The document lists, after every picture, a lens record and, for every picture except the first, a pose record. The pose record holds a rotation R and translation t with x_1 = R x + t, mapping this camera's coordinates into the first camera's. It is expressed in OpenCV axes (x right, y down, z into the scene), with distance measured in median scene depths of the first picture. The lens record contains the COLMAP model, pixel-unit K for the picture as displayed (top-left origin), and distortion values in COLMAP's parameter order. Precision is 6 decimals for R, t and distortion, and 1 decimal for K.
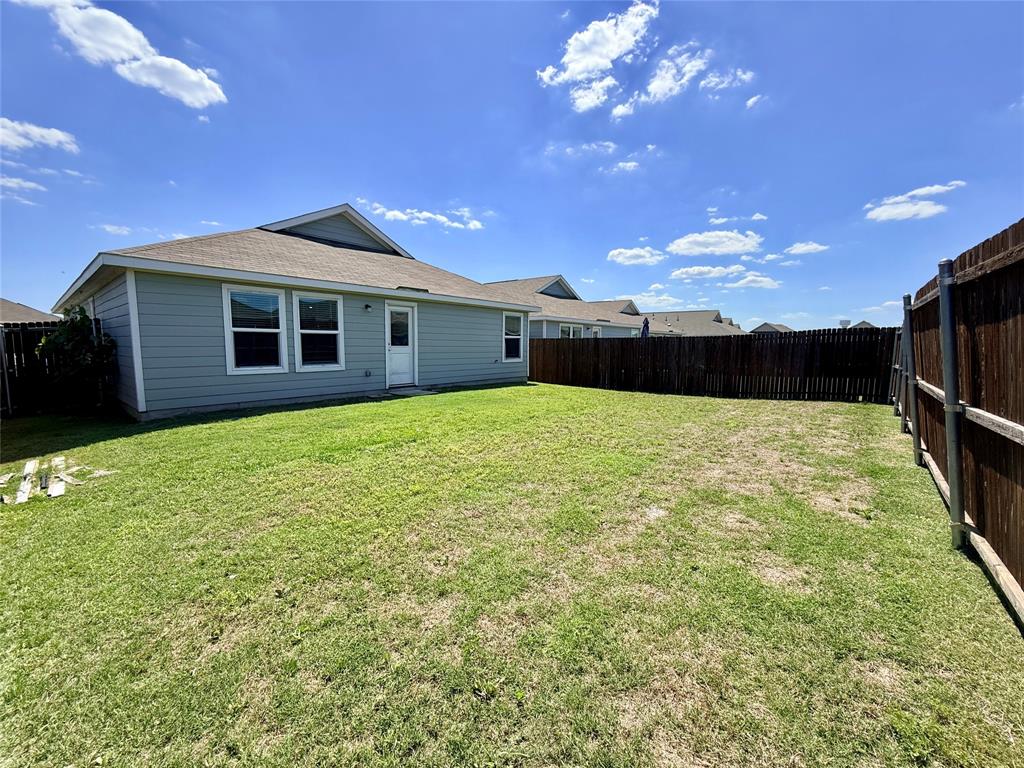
lens RADIAL K [[414.2, 0, 525.6], [0, 414.2, 383.7], [0, 0, 1]] dist [0.001896, 0.000274]
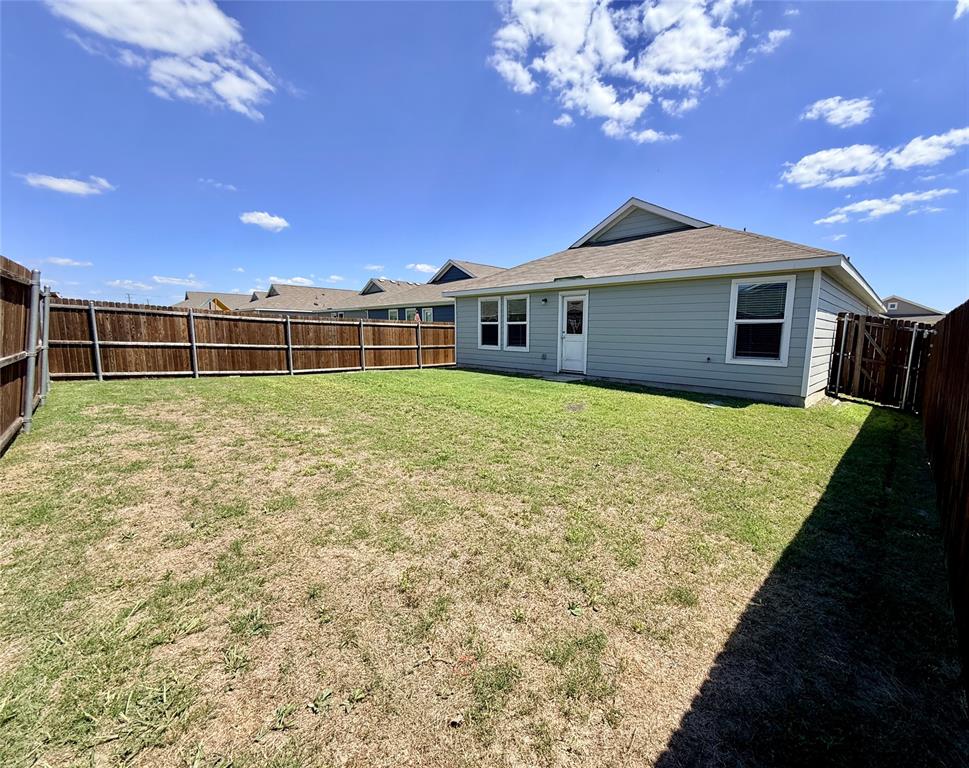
lens RADIAL K [[414.3, 0, 519.1], [0, 414.3, 384.6], [0, 0, 1]] dist [-0.002308, -0.000288]
pose [[-0.086963, 0.121173, -0.988815, 0.791177], [-0.106636, 0.985740, 0.130174, -0.090569], [0.990488, 0.116764, -0.072801, 0.997268]]
